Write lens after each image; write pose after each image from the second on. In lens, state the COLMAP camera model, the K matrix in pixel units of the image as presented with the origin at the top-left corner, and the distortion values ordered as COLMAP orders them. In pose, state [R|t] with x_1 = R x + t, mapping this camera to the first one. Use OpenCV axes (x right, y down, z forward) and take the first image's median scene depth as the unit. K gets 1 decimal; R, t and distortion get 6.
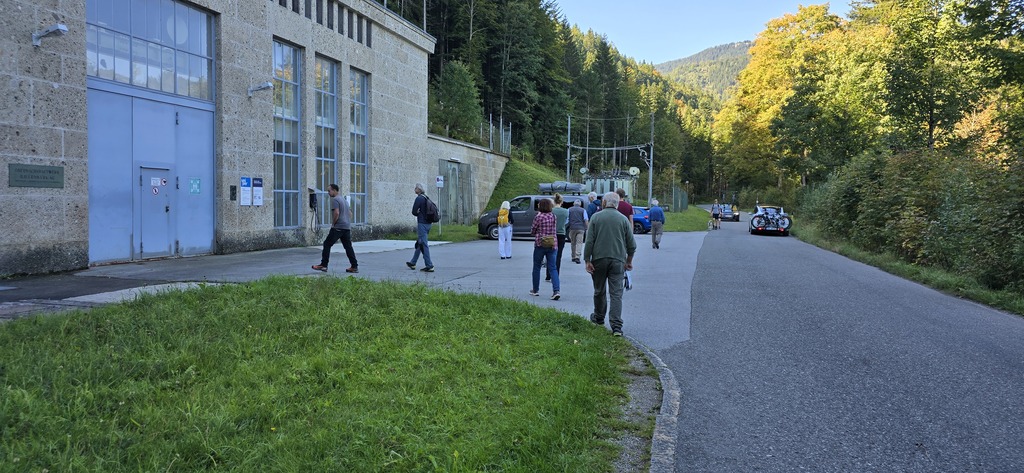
lens RADIAL K [[702.4, 0, 512.2], [0, 702.4, 267.3], [0, 0, 1]] dist [0.001741, -0.004047]
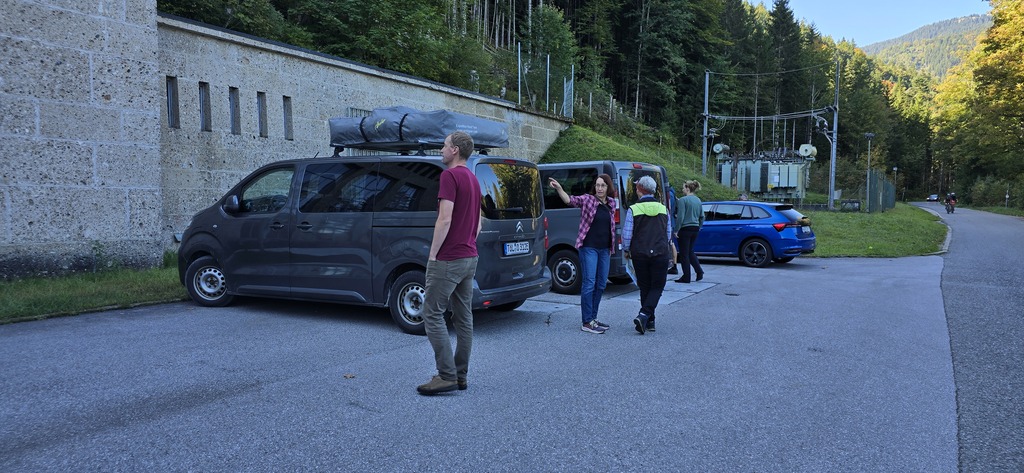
lens RADIAL K [[702.4, 0, 512.2], [0, 702.4, 267.3], [0, 0, 1]] dist [0.001741, -0.004047]
pose [[0.967861, 0.016894, -0.250917, 0.048129], [-0.016740, 0.999856, 0.002748, -0.015438], [0.250928, 0.001541, 0.968005, 0.189956]]
